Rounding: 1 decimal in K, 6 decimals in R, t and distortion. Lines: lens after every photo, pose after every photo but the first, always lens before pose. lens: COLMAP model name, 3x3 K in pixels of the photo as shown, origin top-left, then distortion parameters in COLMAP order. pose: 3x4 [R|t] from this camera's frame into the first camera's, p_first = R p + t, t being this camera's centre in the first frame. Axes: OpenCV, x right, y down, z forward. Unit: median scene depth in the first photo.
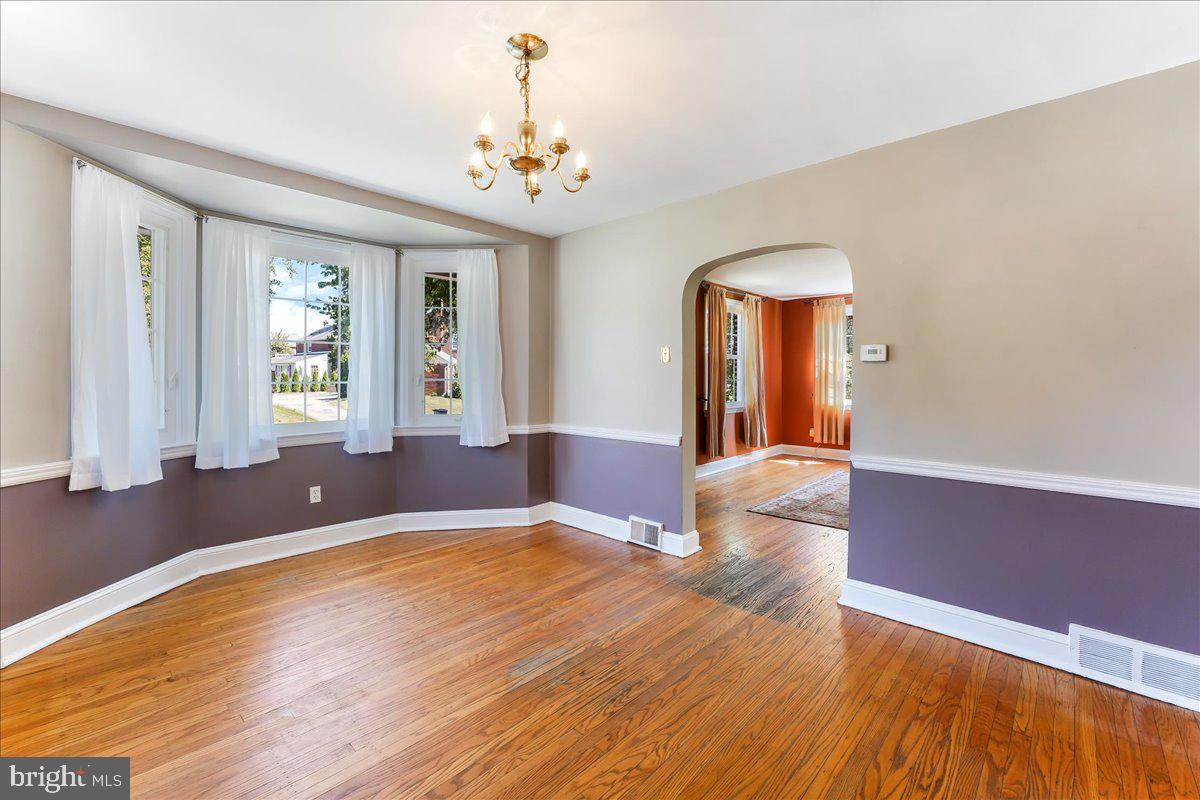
lens RADIAL K [[490.4, 0, 601.3], [0, 490.4, 391.0], [0, 0, 1]] dist [-0.008852, 0.000038]
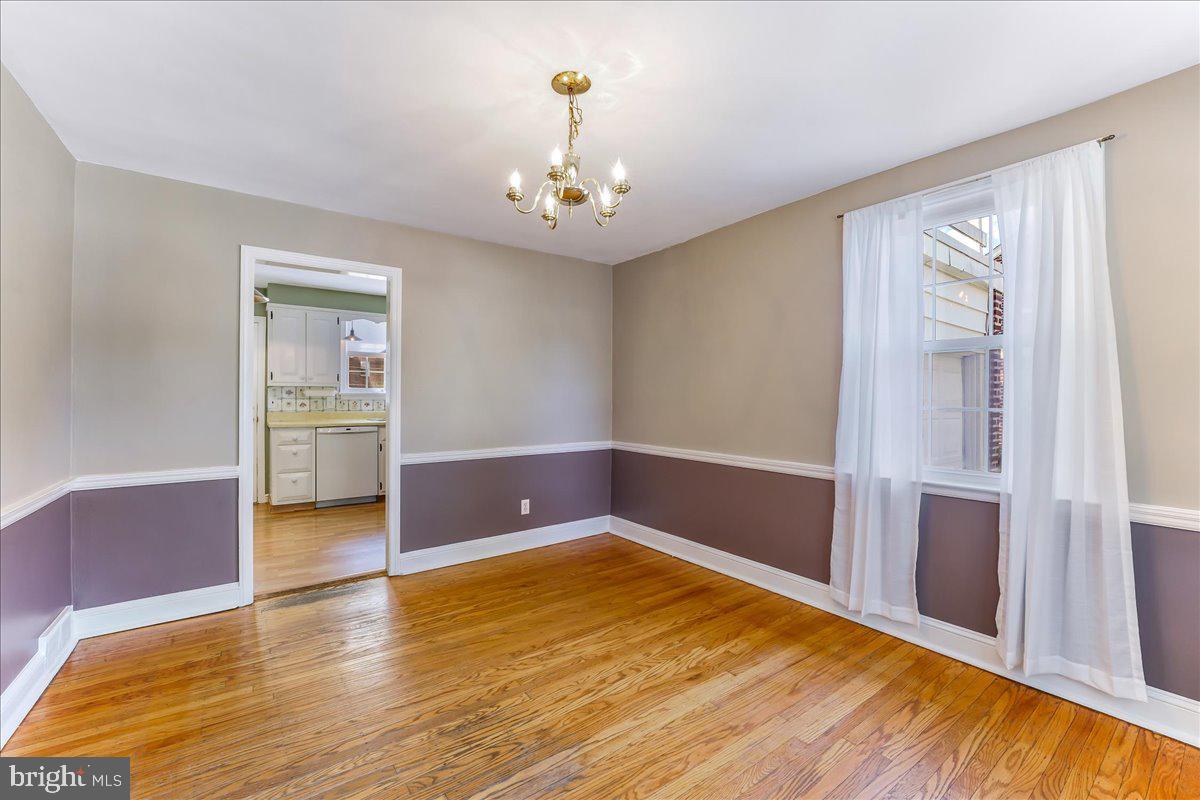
lens RADIAL K [[490.4, 0, 603.5], [0, 490.4, 398.8], [0, 0, 1]] dist [-0.008852, 0.000038]
pose [[-0.983647, -0.007837, 0.179939, -0.413696], [-0.001565, 0.999387, 0.034970, -0.057686], [-0.180103, 0.034116, -0.983056, 2.009495]]
